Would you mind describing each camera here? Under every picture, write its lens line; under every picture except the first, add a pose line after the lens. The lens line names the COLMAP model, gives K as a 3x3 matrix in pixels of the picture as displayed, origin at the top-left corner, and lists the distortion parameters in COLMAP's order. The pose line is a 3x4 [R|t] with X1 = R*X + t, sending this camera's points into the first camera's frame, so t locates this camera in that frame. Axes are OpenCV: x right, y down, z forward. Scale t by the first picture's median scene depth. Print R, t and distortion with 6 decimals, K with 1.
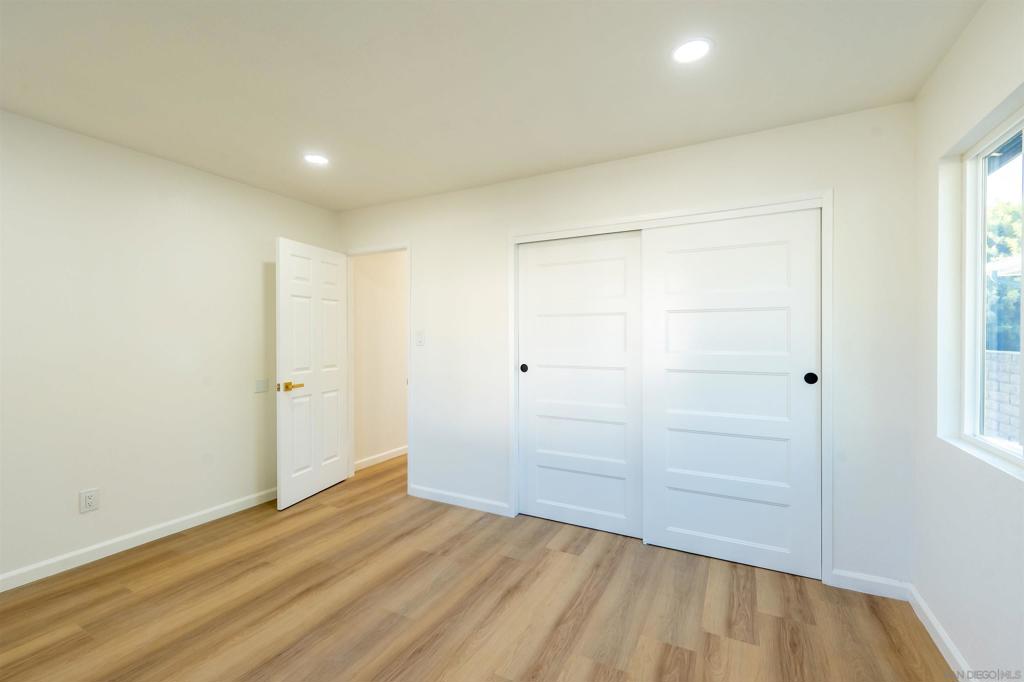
lens RADIAL K [[428.6, 0, 513.3], [0, 428.6, 337.4], [0, 0, 1]] dist [0.000680, 0.000065]
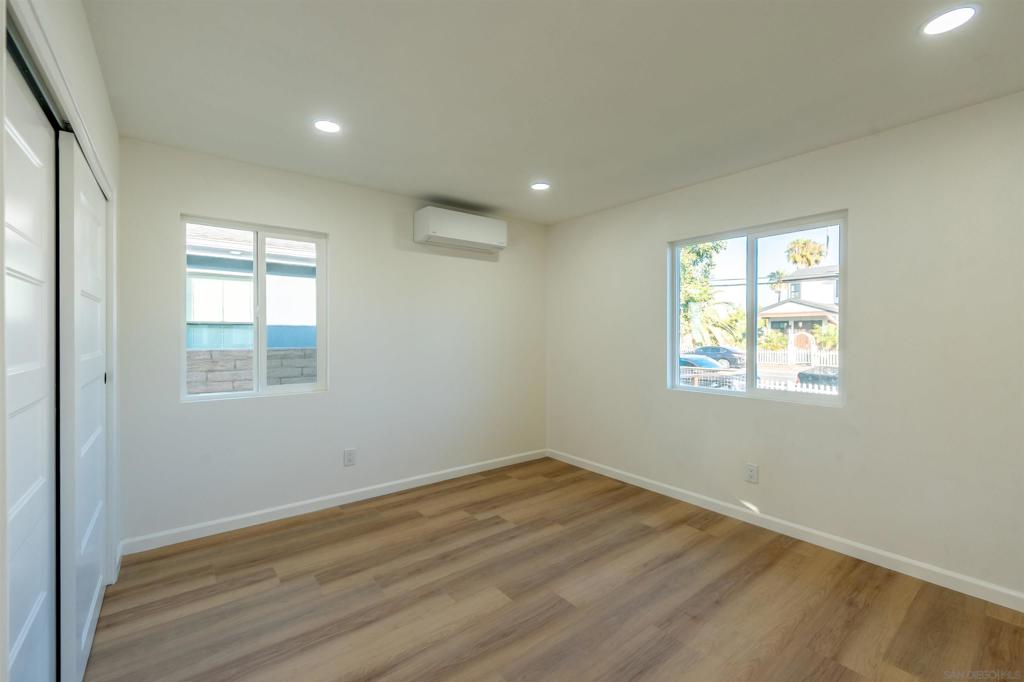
lens RADIAL K [[428.6, 0, 513.3], [0, 428.6, 337.4], [0, 0, 1]] dist [0.000680, 0.000065]
pose [[-0.915822, -0.002019, 0.401579, -0.613814], [0.000385, 0.999982, 0.005907, -0.002306], [-0.401583, 0.005565, -0.915806, 1.810390]]
